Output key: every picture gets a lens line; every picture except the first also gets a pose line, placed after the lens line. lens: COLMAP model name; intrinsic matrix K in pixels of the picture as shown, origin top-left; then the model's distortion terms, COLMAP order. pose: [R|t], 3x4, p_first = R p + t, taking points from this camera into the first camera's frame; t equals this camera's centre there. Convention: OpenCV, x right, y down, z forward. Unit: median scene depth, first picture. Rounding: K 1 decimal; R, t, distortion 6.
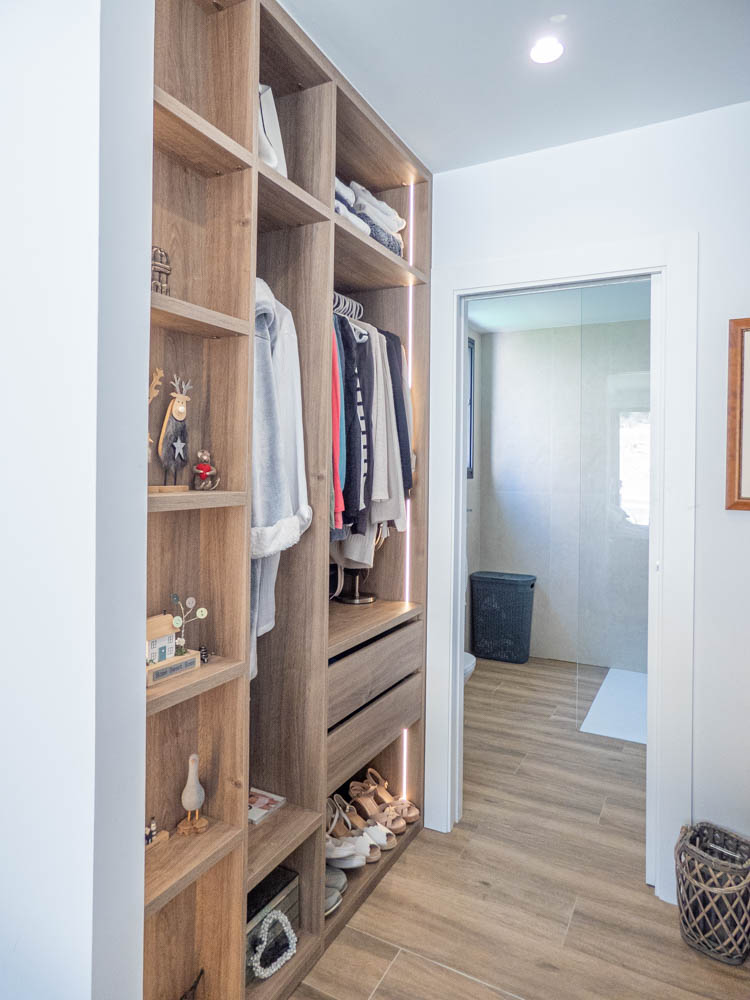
lens RADIAL K [[623.1, 0, 375.0], [0, 623.1, 500.0], [0, 0, 1]] dist [-0.077060, 0.124463]
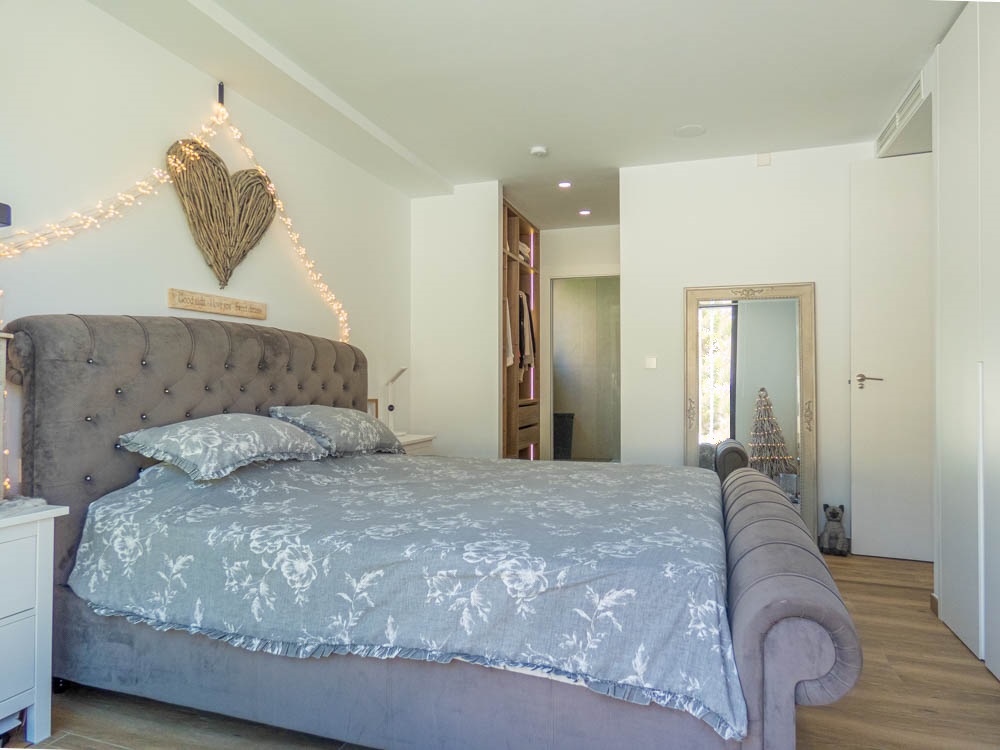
lens RADIAL K [[623.1, 0, 500.0], [0, 623.1, 375.0], [0, 0, 1]] dist [-0.077060, 0.124463]
pose [[0.986567, 0.011736, 0.162935, -0.488258], [-0.001486, 0.998019, -0.062888, 0.230569], [-0.163350, 0.061801, 0.984631, -1.486969]]
